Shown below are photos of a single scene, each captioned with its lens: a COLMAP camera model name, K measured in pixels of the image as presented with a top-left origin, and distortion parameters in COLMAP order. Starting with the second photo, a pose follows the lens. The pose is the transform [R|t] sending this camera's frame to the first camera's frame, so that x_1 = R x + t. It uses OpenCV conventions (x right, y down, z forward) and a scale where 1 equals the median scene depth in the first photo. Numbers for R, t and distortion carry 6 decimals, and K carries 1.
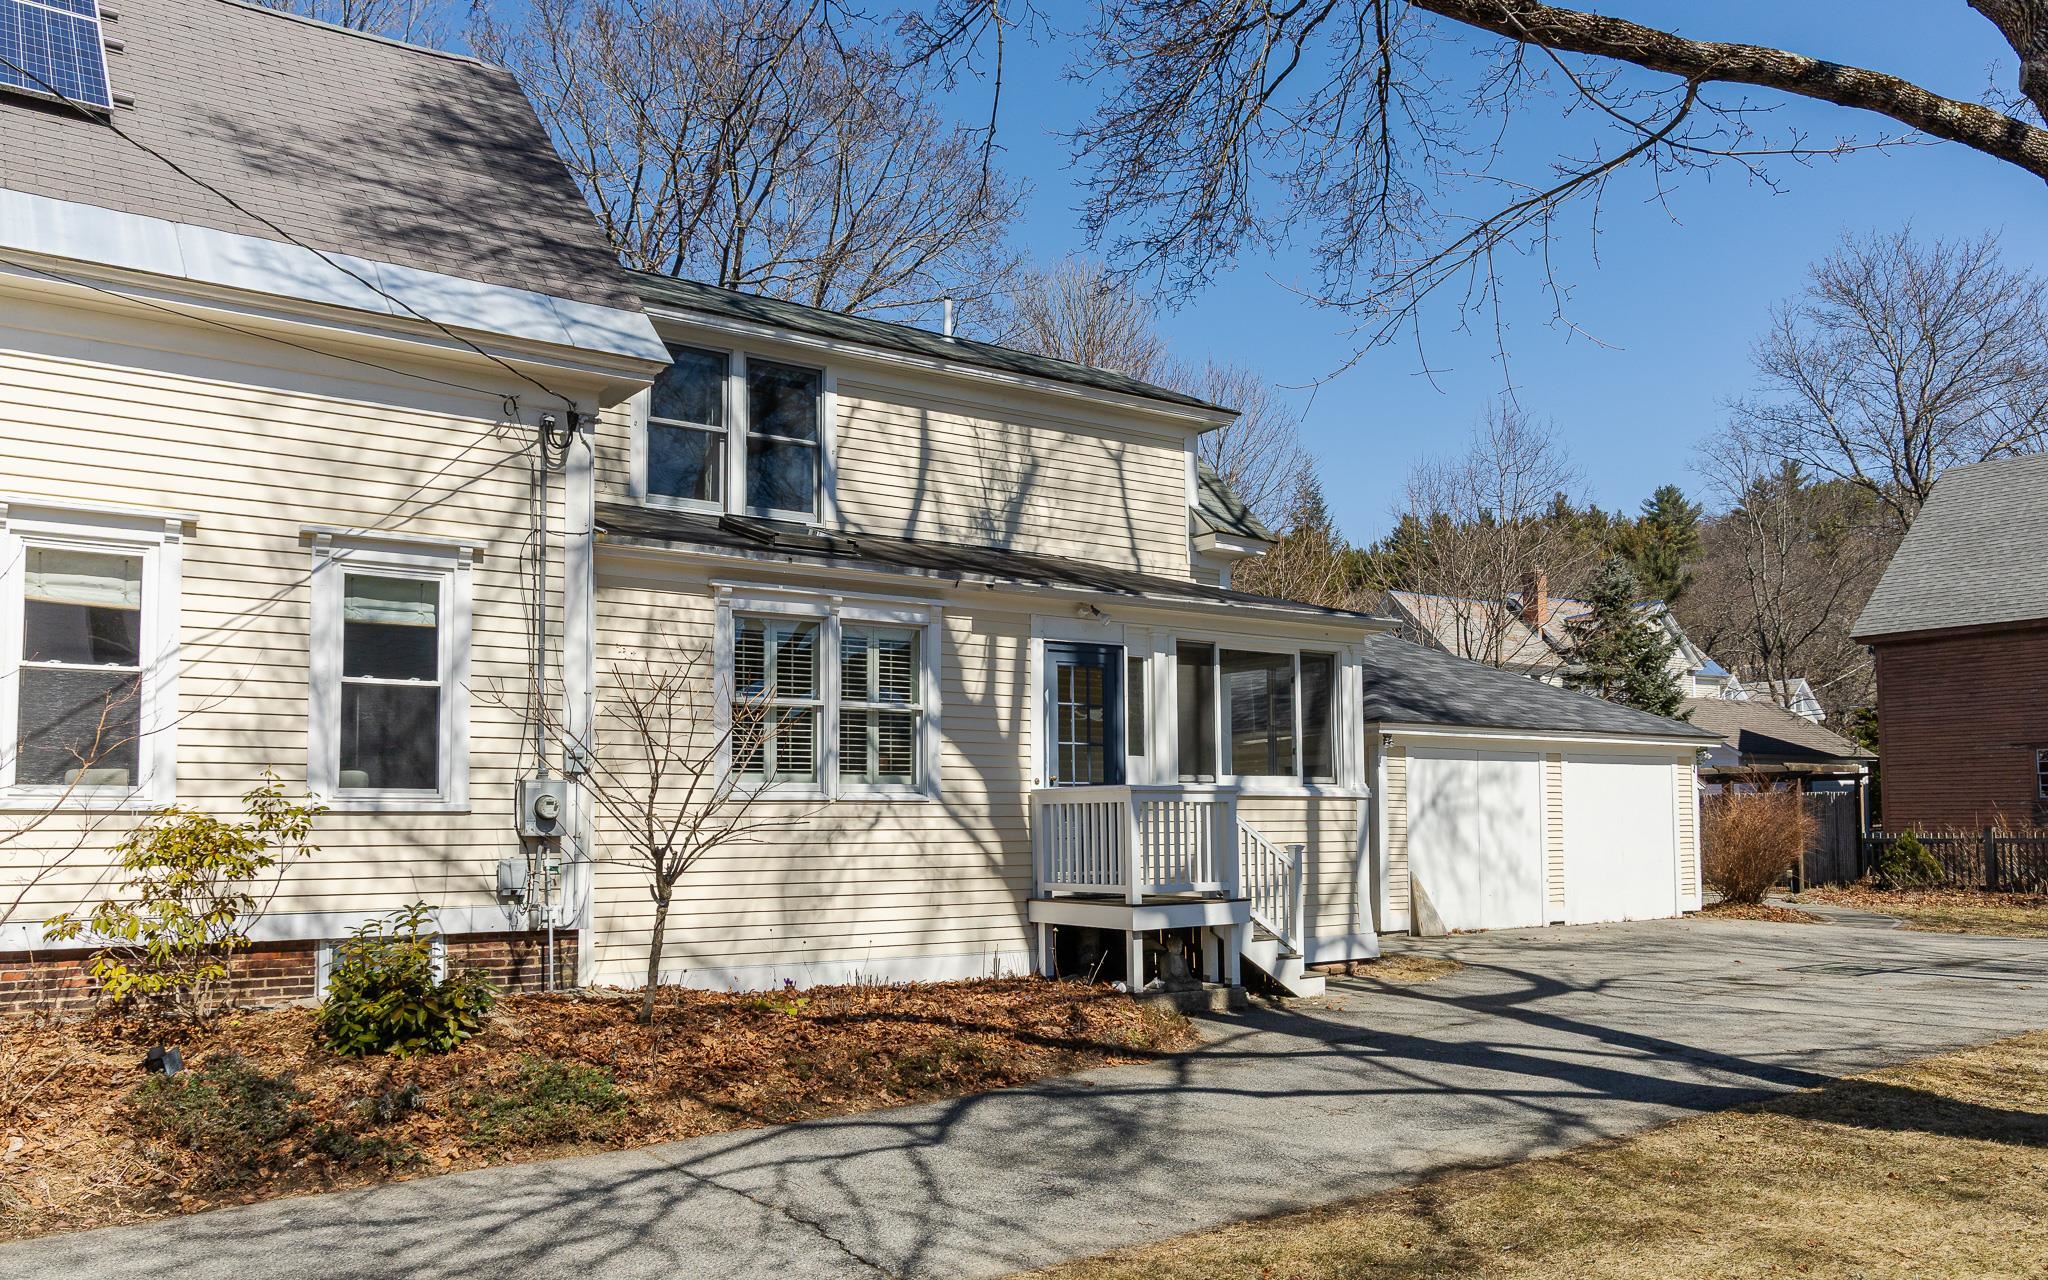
lens RADIAL K [[1697.7, 0, 1024.0], [0, 1697.7, 640.0], [0, 0, 1]] dist [-0.079467, 0.001527]
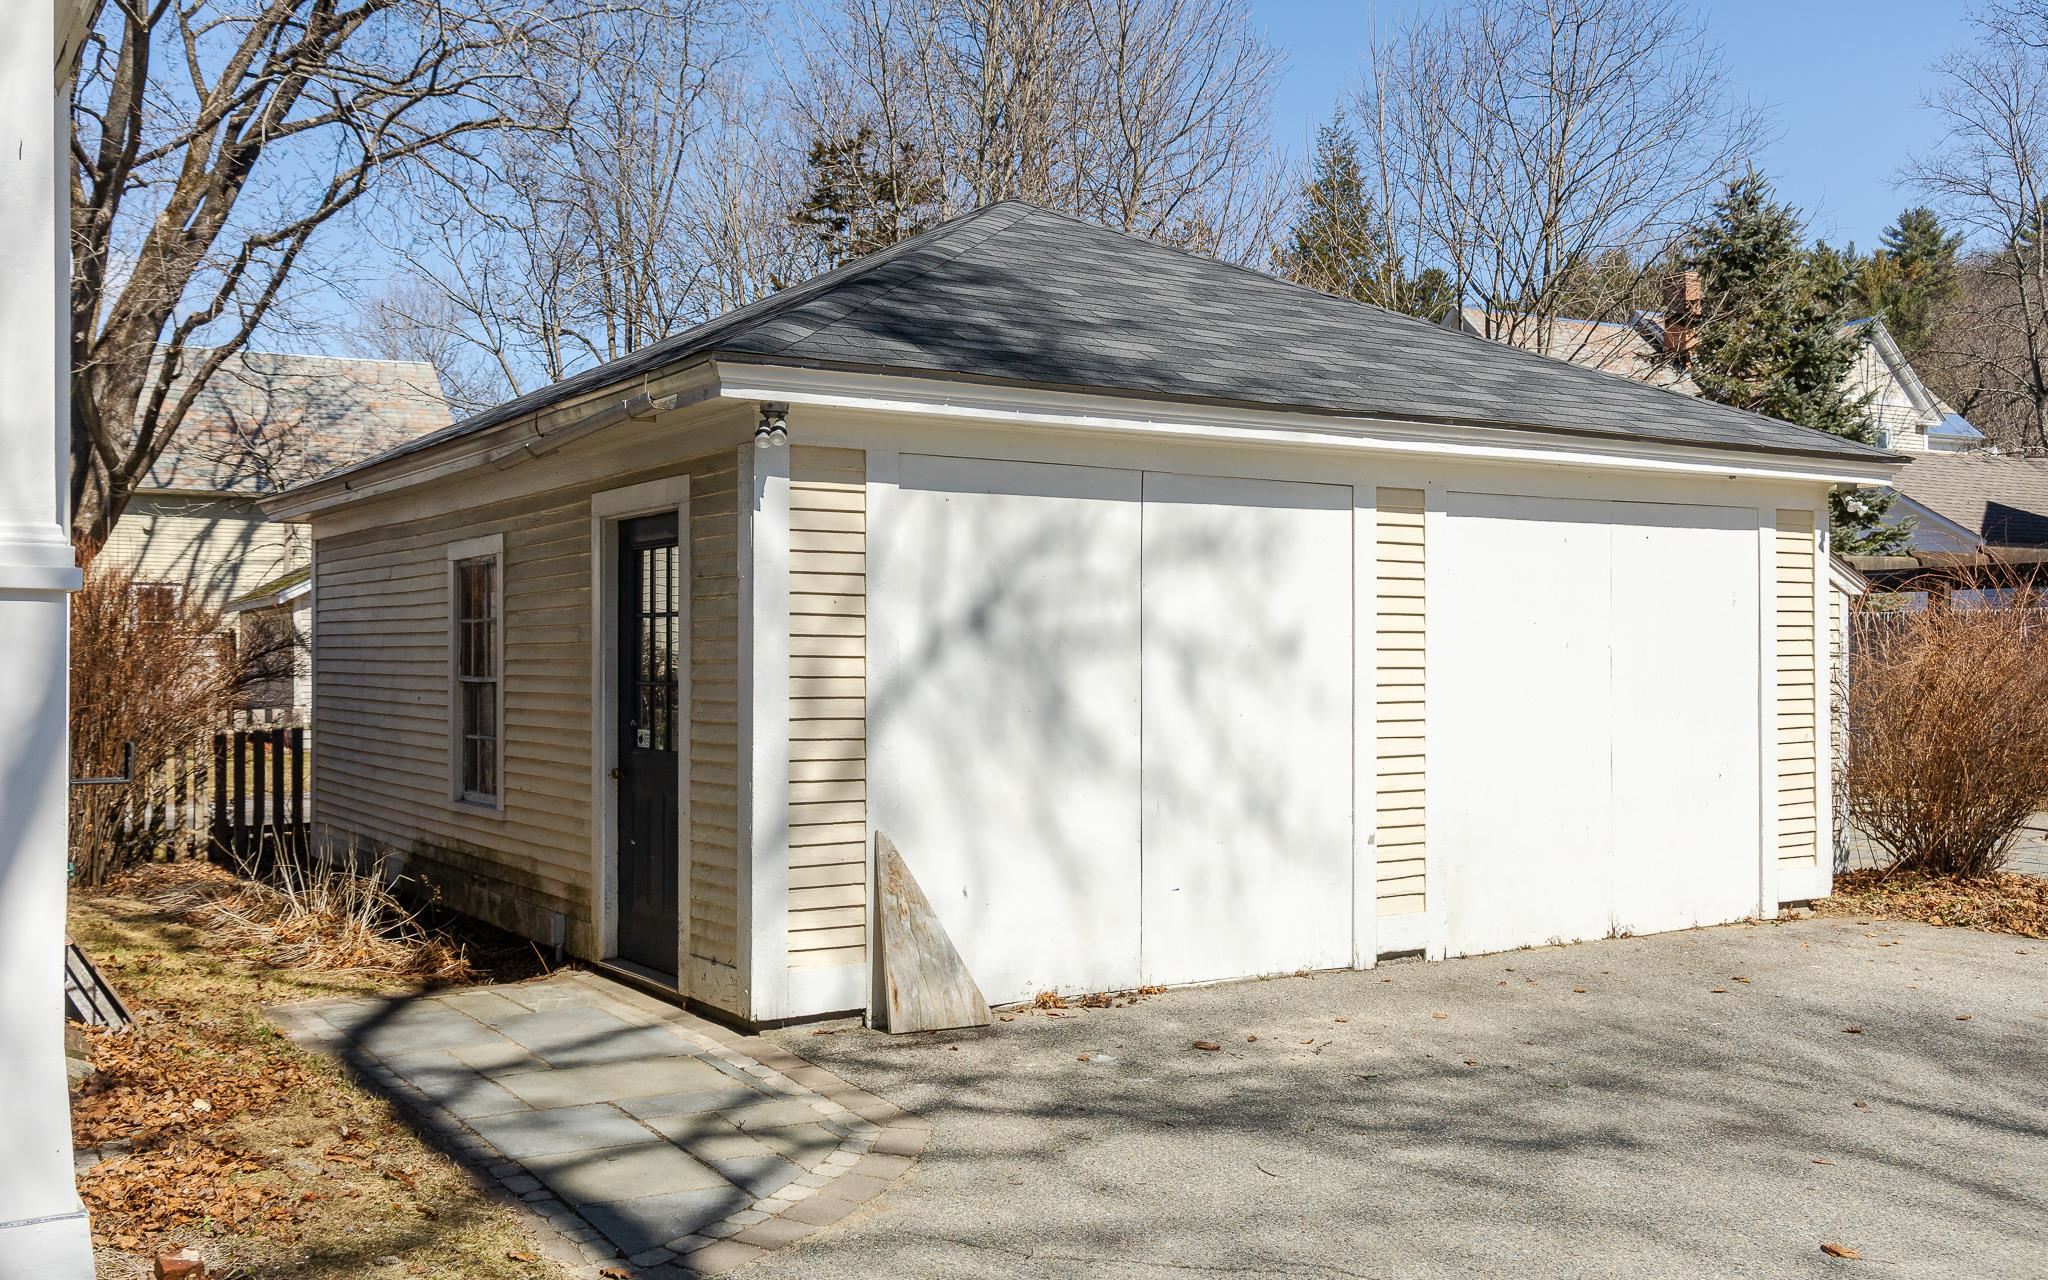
lens RADIAL K [[2087.4, 0, 1120.4], [0, 2087.4, 584.9], [0, 0, 1]] dist [0.014381, -0.006102]
pose [[0.999995, -0.002514, 0.002100, 0.305031], [0.002349, 0.997159, 0.075288, 0.065395], [-0.002283, -0.075283, 0.997160, 0.662835]]
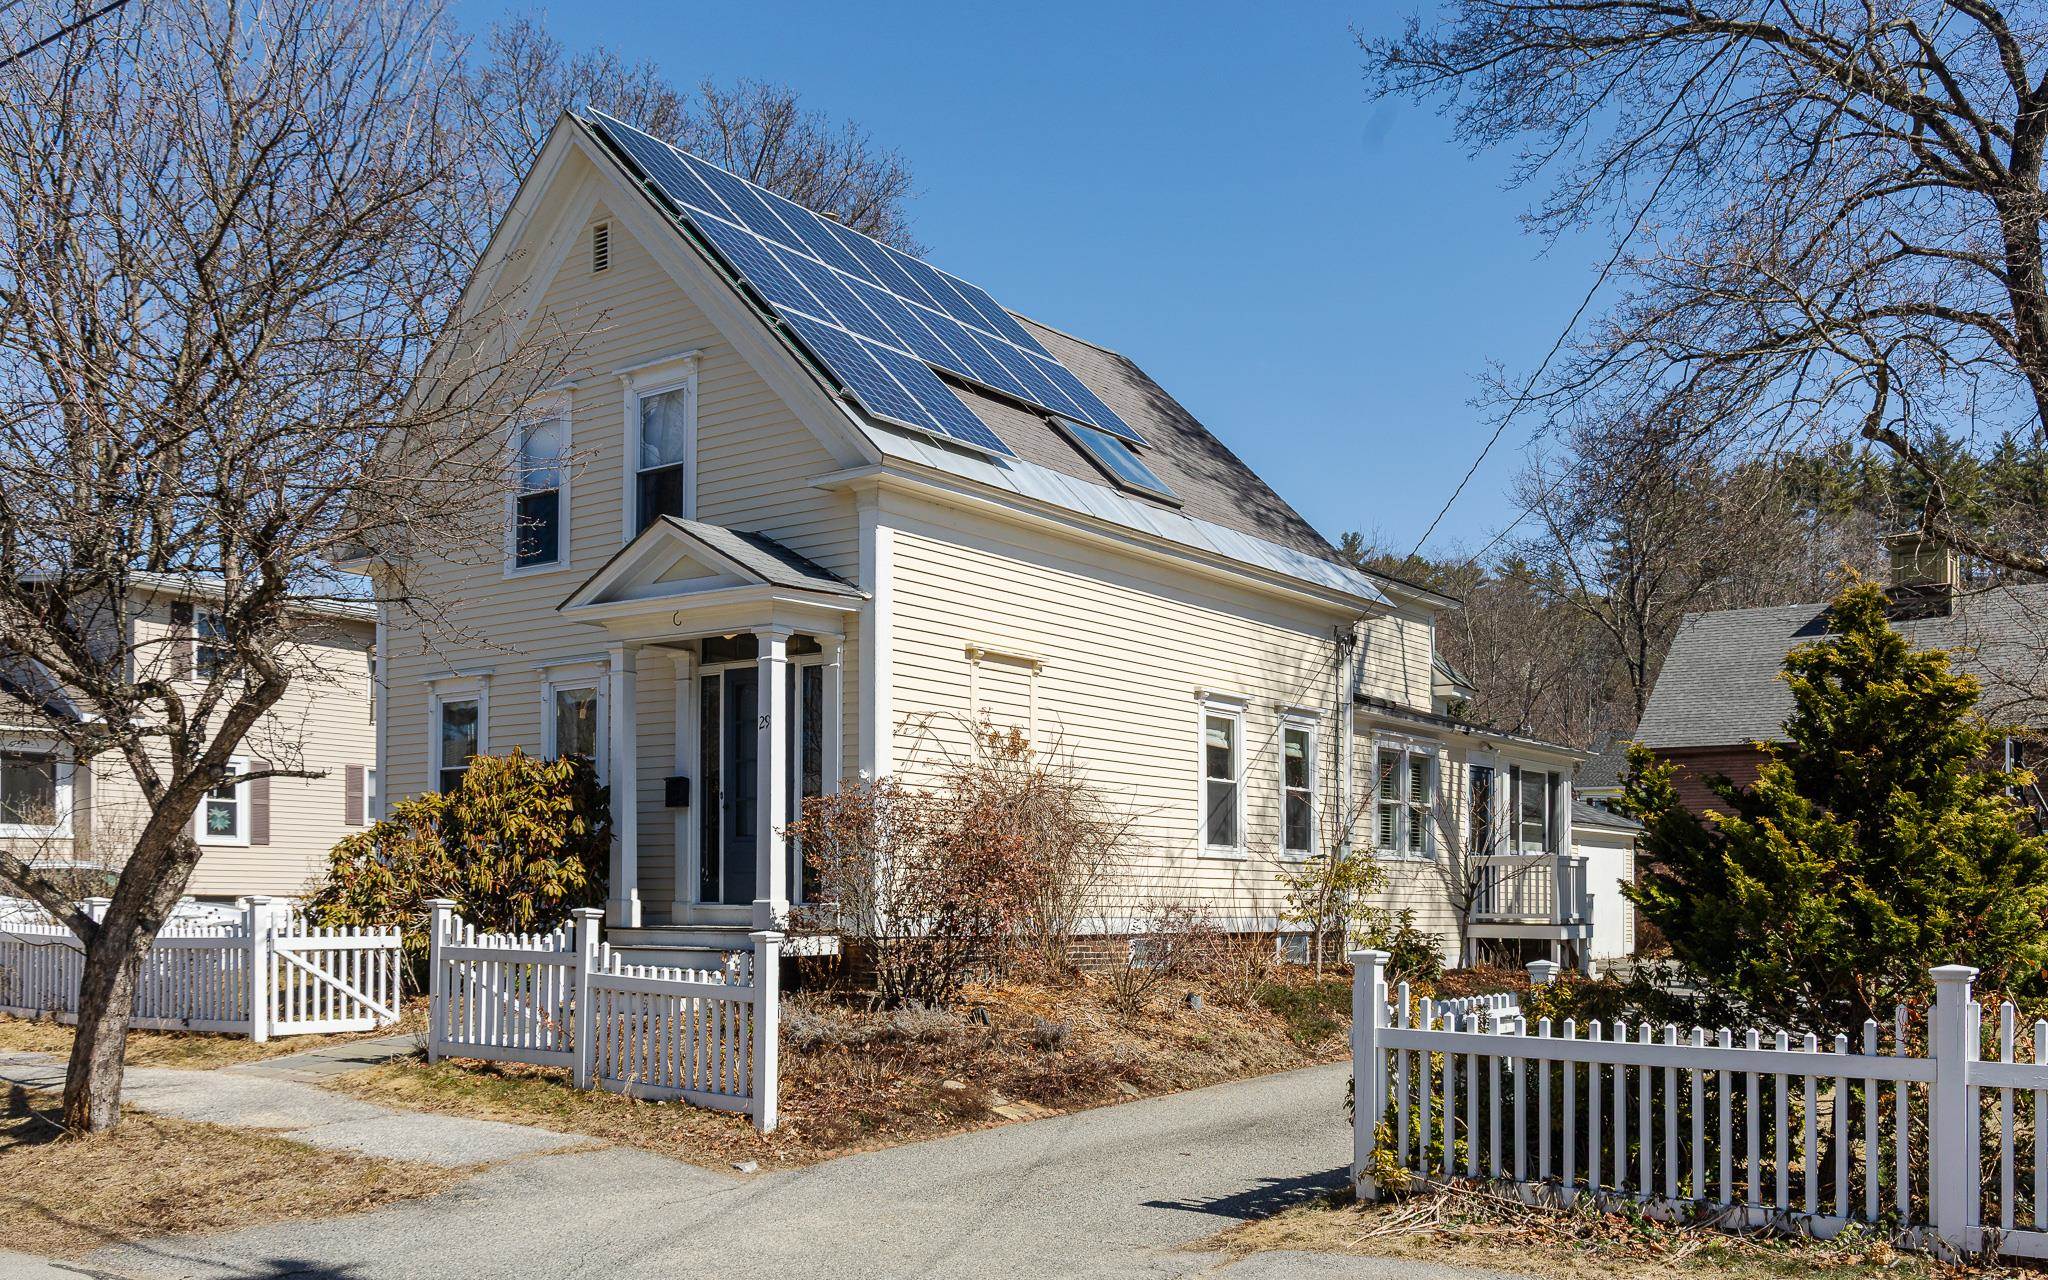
lens RADIAL K [[1984.1, 0, 1024.0], [0, 1984.1, 640.0], [0, 0, 1]] dist [0.005044, 0.001049]
pose [[0.947737, 0.060910, 0.313185, -0.784278], [-0.056569, 0.998135, -0.022939, -0.040397], [-0.313999, 0.004024, 0.949415, -0.529715]]
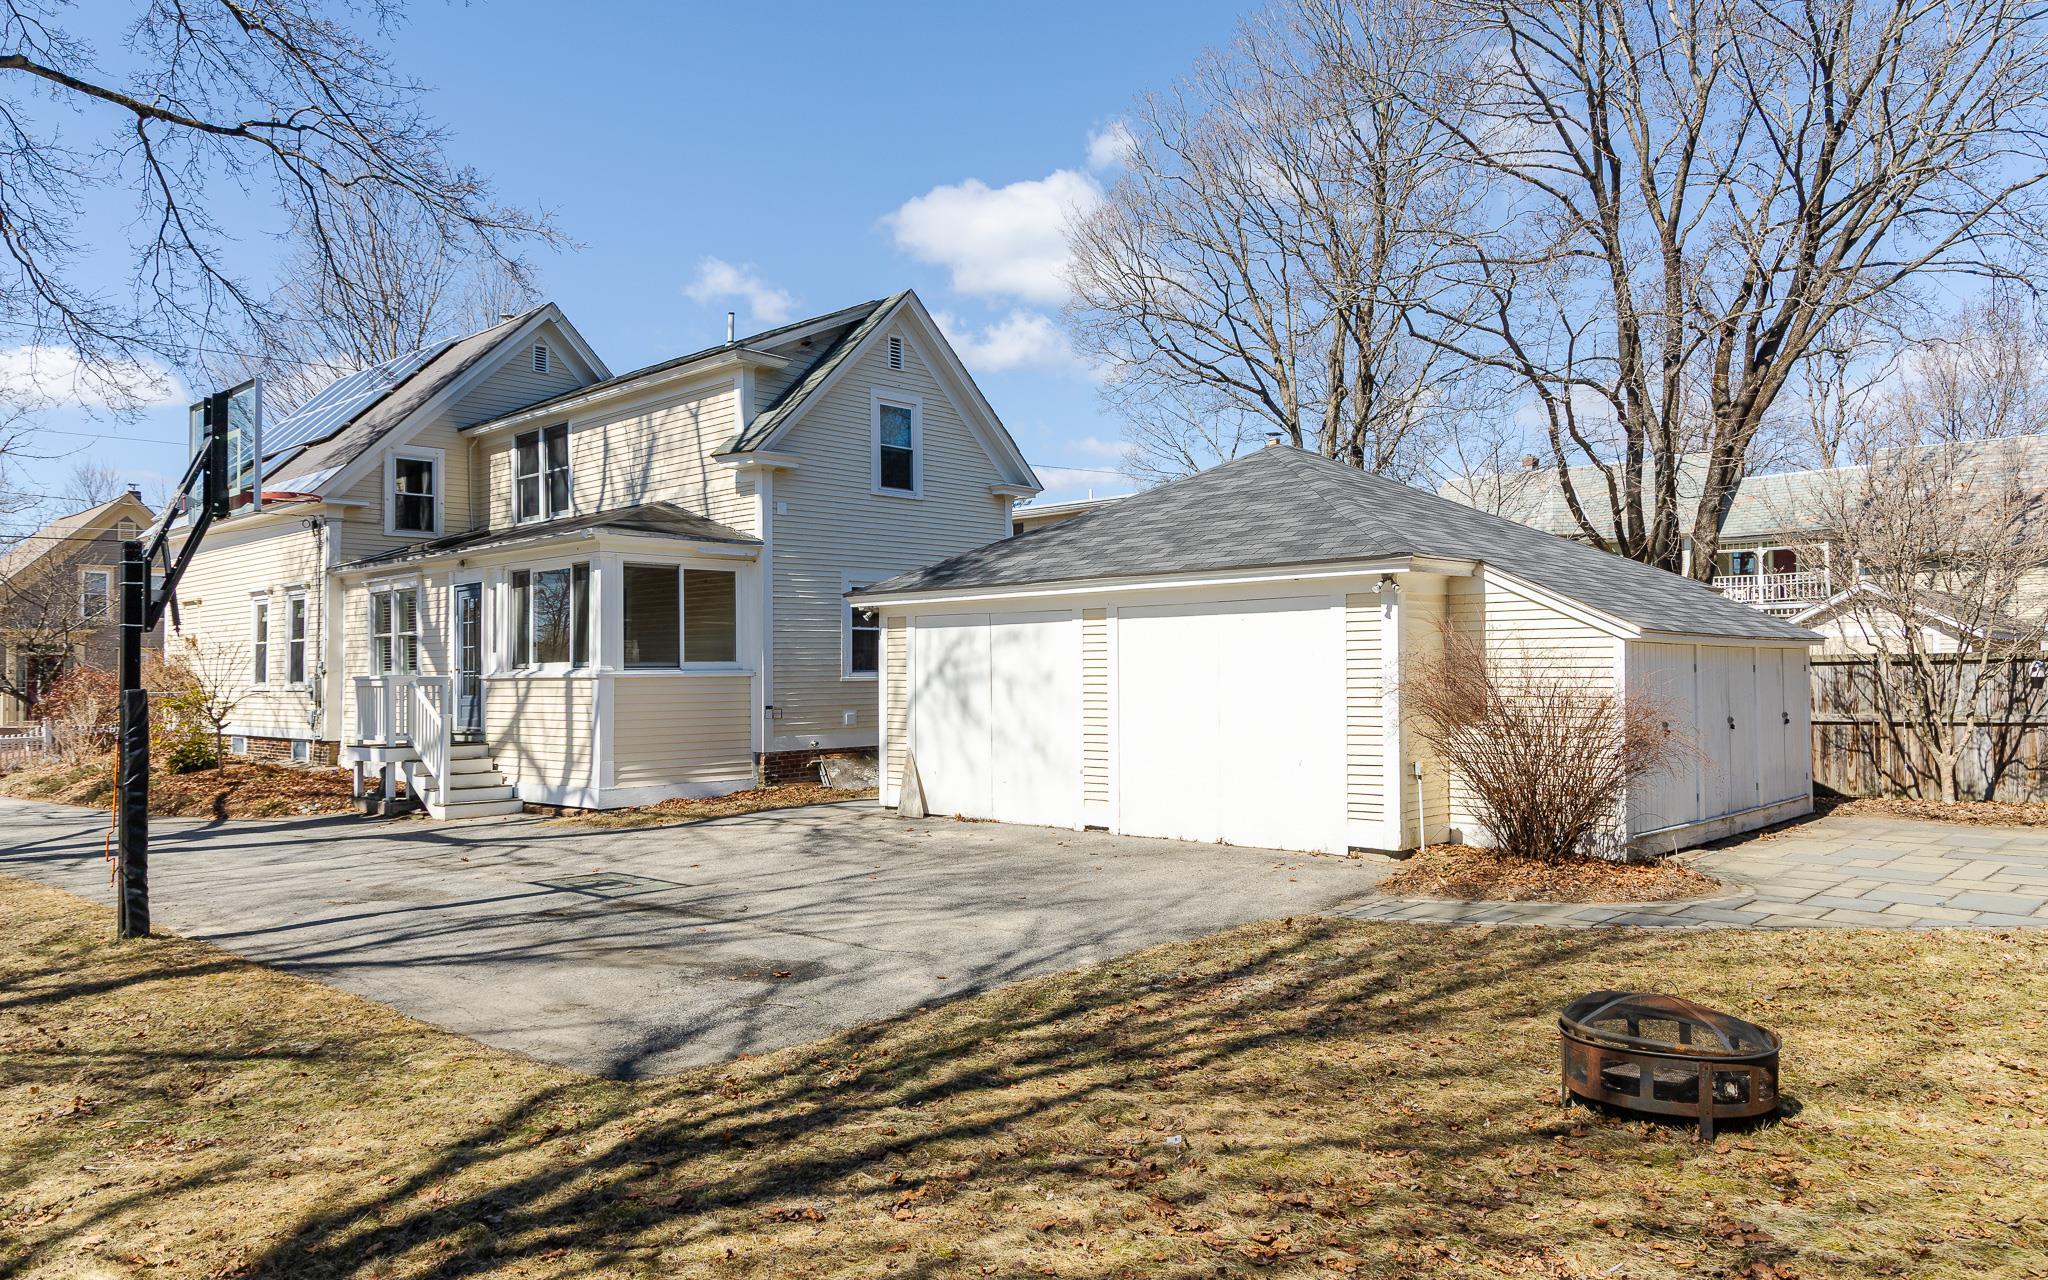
lens RADIAL K [[1419.5, 0, 1024.0], [0, 1419.5, 640.0], [0, 0, 1]] dist [-0.003168, -0.000537]
pose [[0.154844, -0.021507, -0.987705, 1.148533], [0.118914, 0.992900, -0.002977, 0.096355], [0.980756, -0.116991, 0.156302, 1.044004]]
